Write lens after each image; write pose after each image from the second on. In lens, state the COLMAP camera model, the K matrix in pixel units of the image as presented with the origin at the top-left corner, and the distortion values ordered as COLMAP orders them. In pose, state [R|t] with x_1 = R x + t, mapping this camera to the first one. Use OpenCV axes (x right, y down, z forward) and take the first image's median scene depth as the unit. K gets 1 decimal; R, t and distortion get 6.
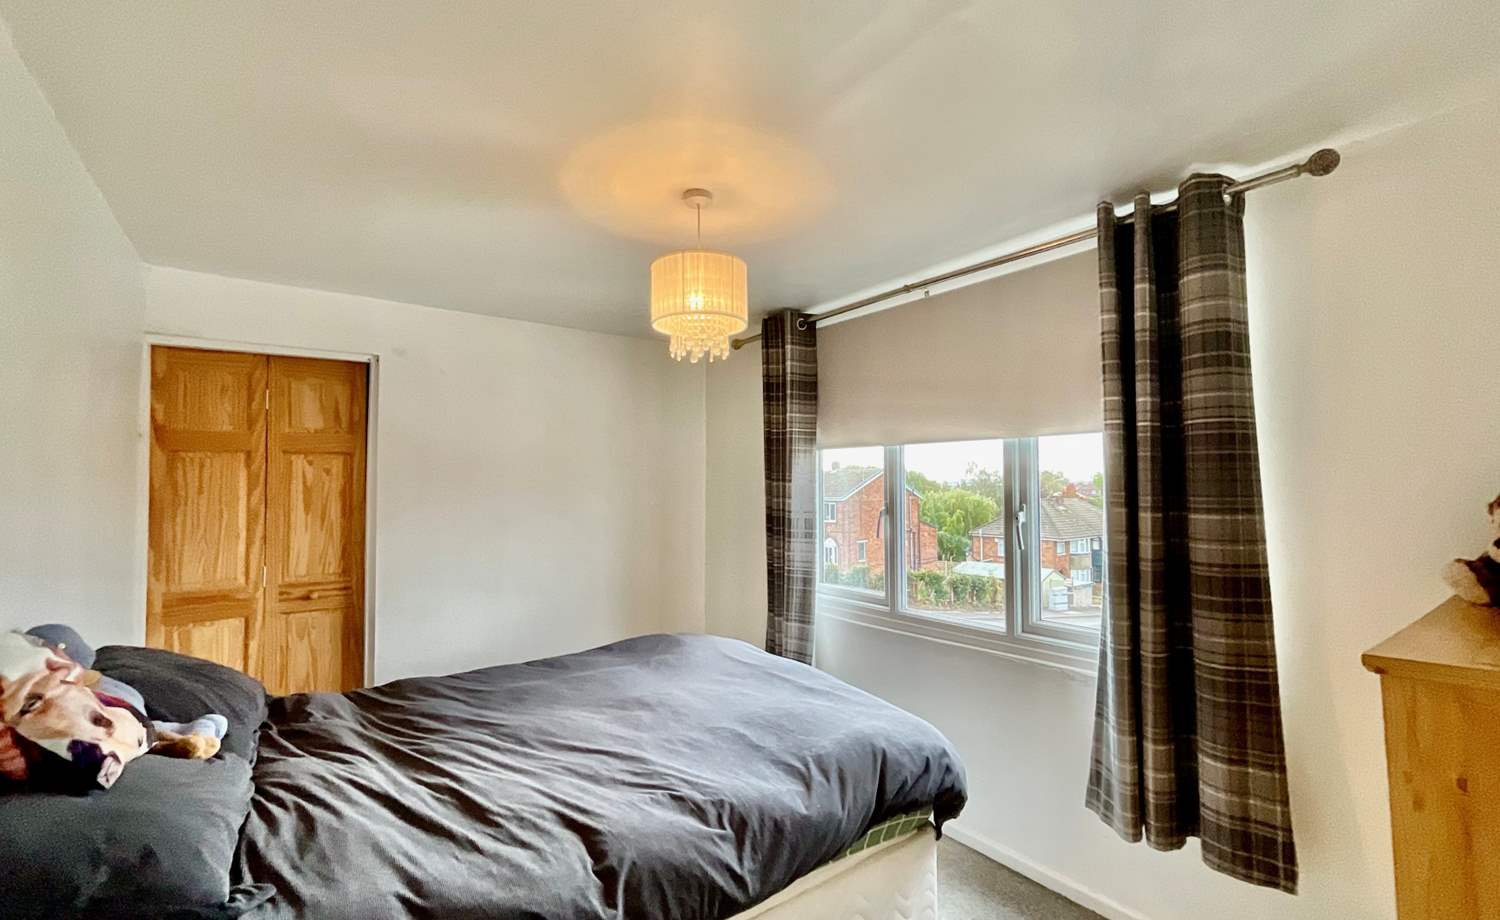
lens RADIAL K [[648.6, 0, 752.2], [0, 648.6, 473.1], [0, 0, 1]] dist [-0.000472, 0.000028]
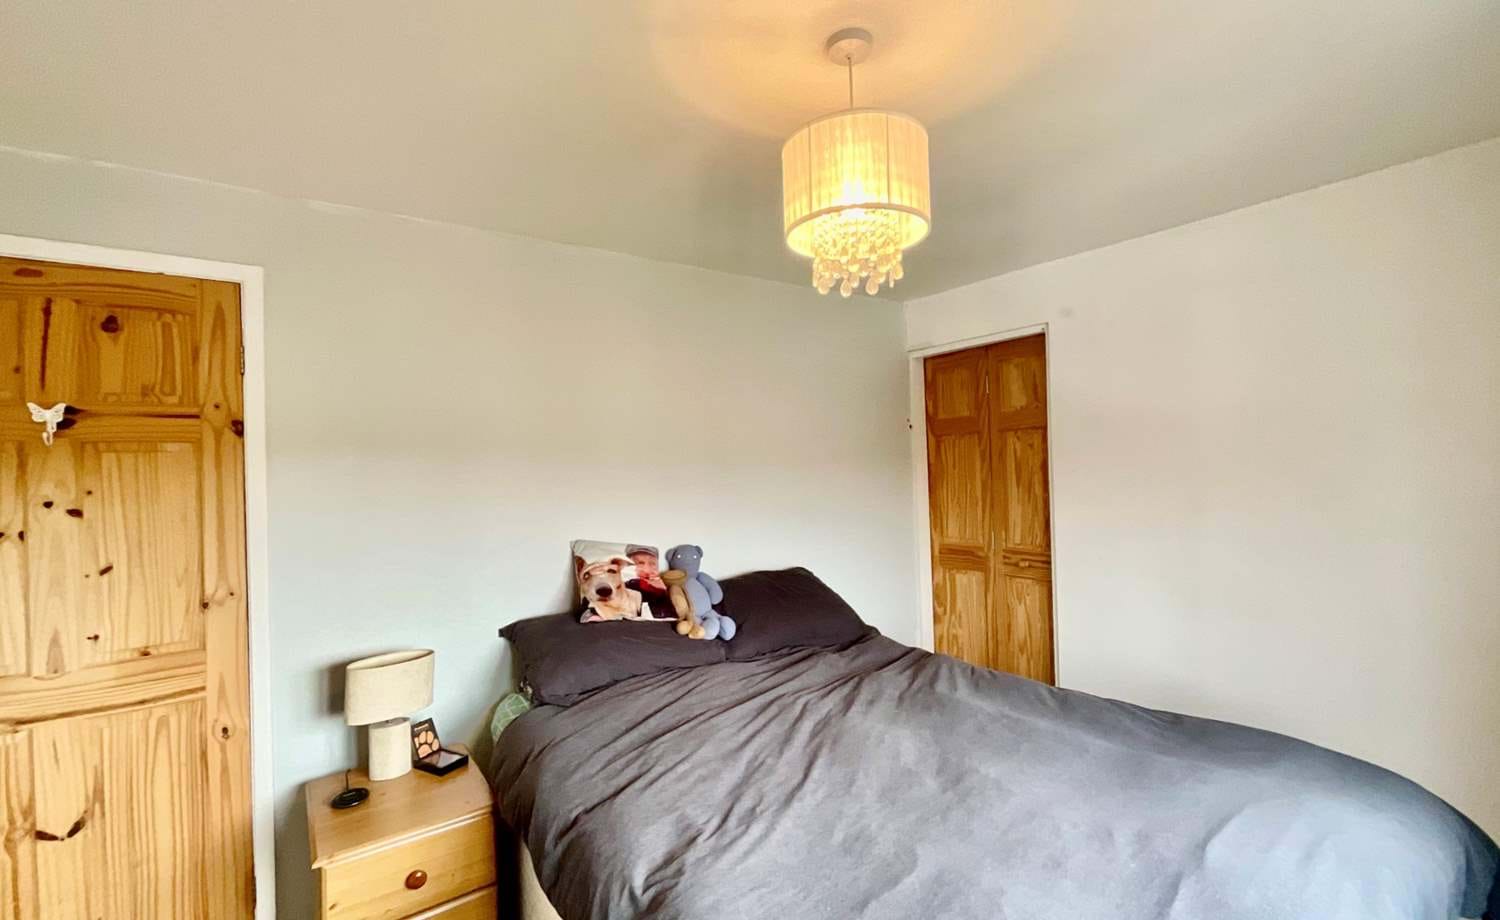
lens RADIAL K [[648.6, 0, 752.2], [0, 648.6, 473.1], [0, 0, 1]] dist [-0.000472, 0.000028]
pose [[-0.019502, 0.021287, -0.999583, 0.409805], [0.047662, 0.998656, 0.020337, -0.002025], [0.998673, -0.047245, -0.020490, 0.620994]]
